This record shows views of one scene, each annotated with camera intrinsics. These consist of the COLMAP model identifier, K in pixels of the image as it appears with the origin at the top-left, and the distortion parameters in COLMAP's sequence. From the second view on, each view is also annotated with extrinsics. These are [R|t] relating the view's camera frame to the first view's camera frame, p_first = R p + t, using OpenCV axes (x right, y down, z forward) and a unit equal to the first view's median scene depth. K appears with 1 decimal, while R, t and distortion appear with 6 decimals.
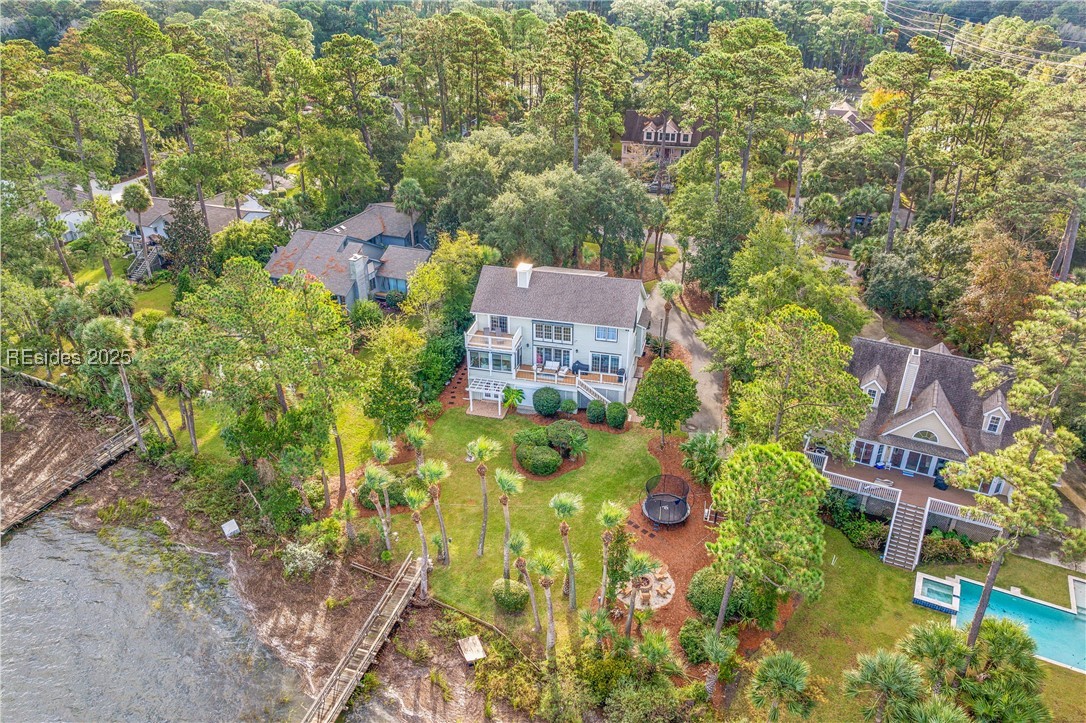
lens RADIAL K [[762.5, 0, 543.0], [0, 762.5, 361.5], [0, 0, 1]] dist [-0.005006, 0.001492]
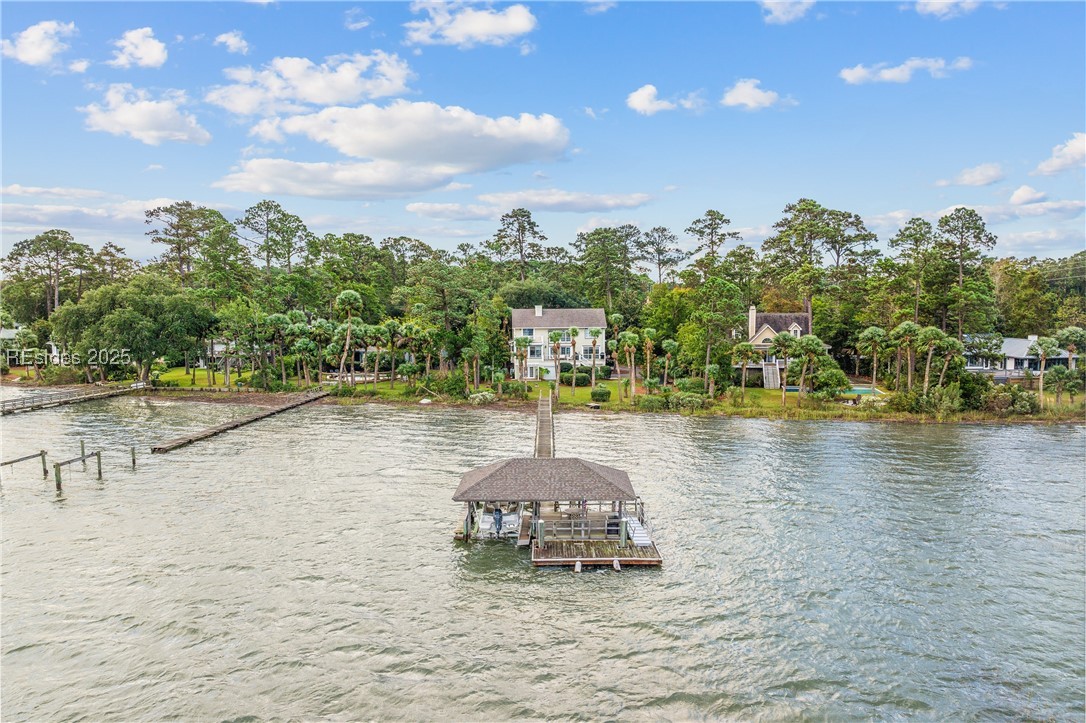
lens RADIAL K [[762.5, 0, 543.0], [0, 762.5, 361.5], [0, 0, 1]] dist [-0.005006, 0.001492]
pose [[0.964632, -0.021972, 0.262684, -0.482058], [0.127999, 0.910194, -0.393908, 0.691797], [-0.230438, 0.413600, 0.880814, -0.496855]]
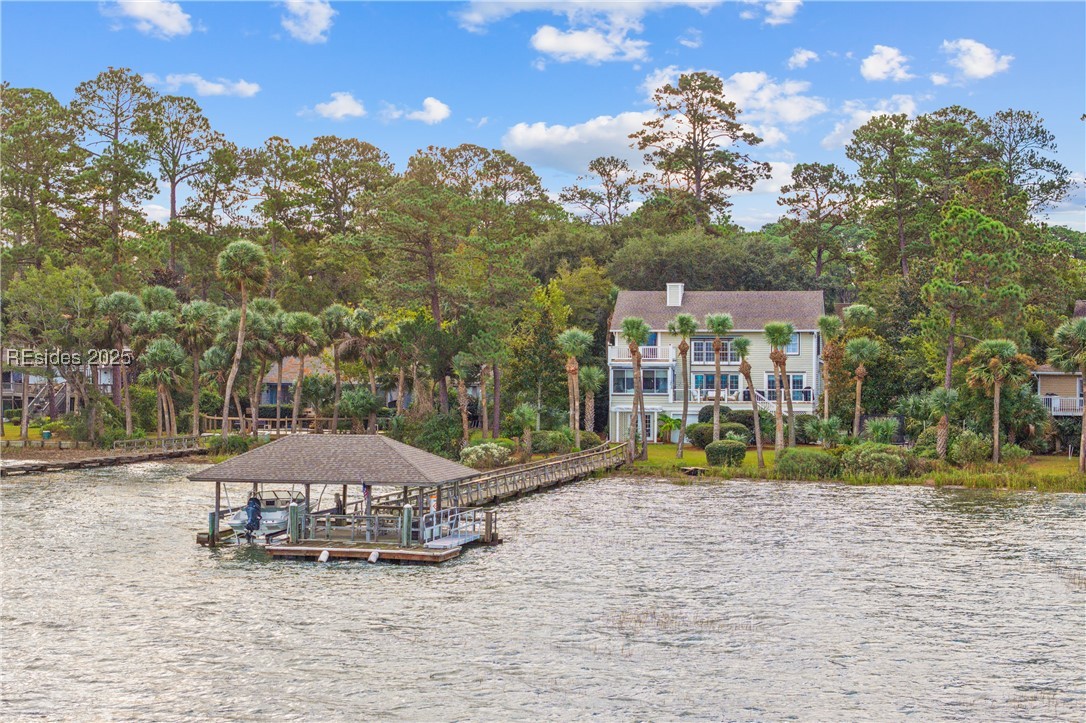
lens RADIAL K [[2169.7, 0, 543.0], [0, 2169.7, 361.5], [0, 0, 1]] dist [0.015590, -1.625241]
pose [[0.998524, 0.005243, 0.054058, -0.286904], [0.020806, 0.882470, -0.469909, 1.019311], [-0.050168, 0.470340, 0.881058, -0.958165]]
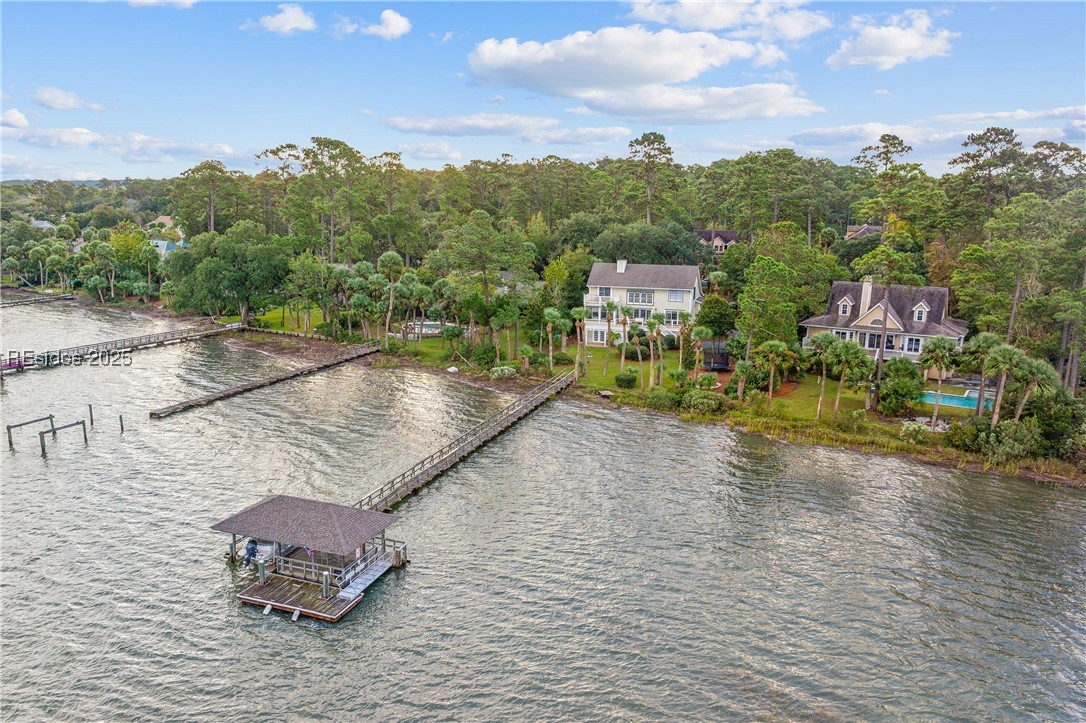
lens RADIAL K [[855.2, 0, 476.3], [0, 855.2, 381.4], [0, 0, 1]] dist [-0.003145, -0.000363]
pose [[0.993121, 0.035189, -0.111679, -0.118312], [-0.064591, 0.960171, -0.271844, 0.619846], [0.097665, 0.277187, 0.955839, -0.648909]]
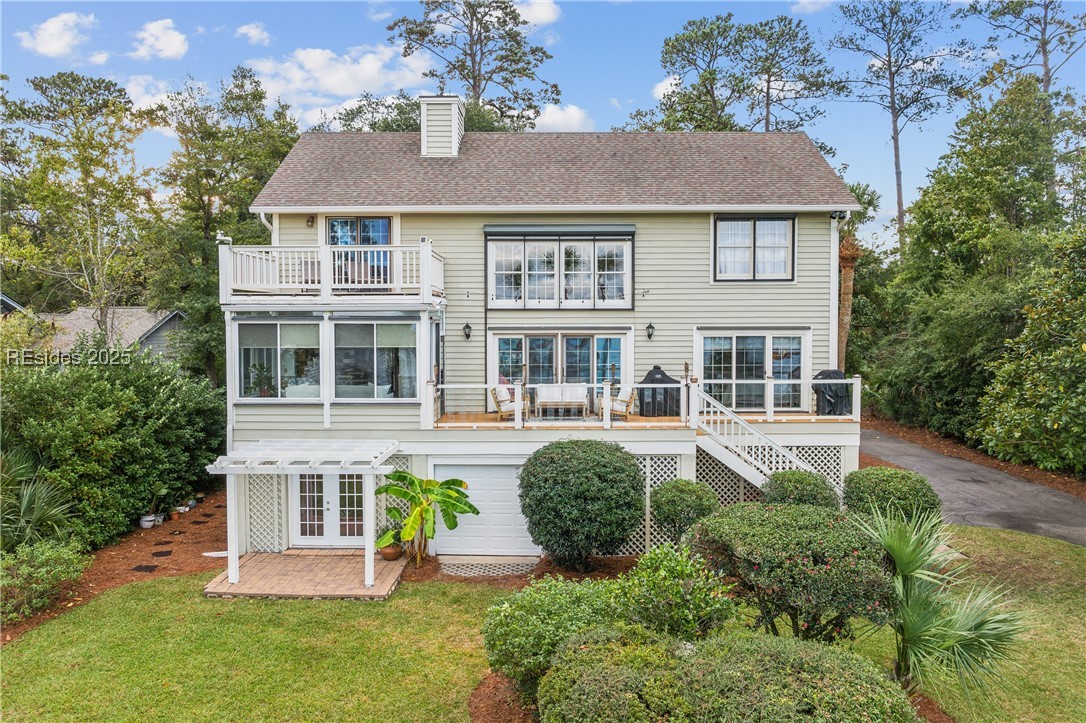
lens RADIAL K [[762.5, 0, 543.0], [0, 762.5, 361.5], [0, 0, 1]] dist [-0.005006, 0.001492]
pose [[0.973668, -0.009656, 0.227768, -0.056853], [0.103191, 0.909557, -0.402565, 0.104393], [-0.203280, 0.415468, 0.886602, 0.767123]]
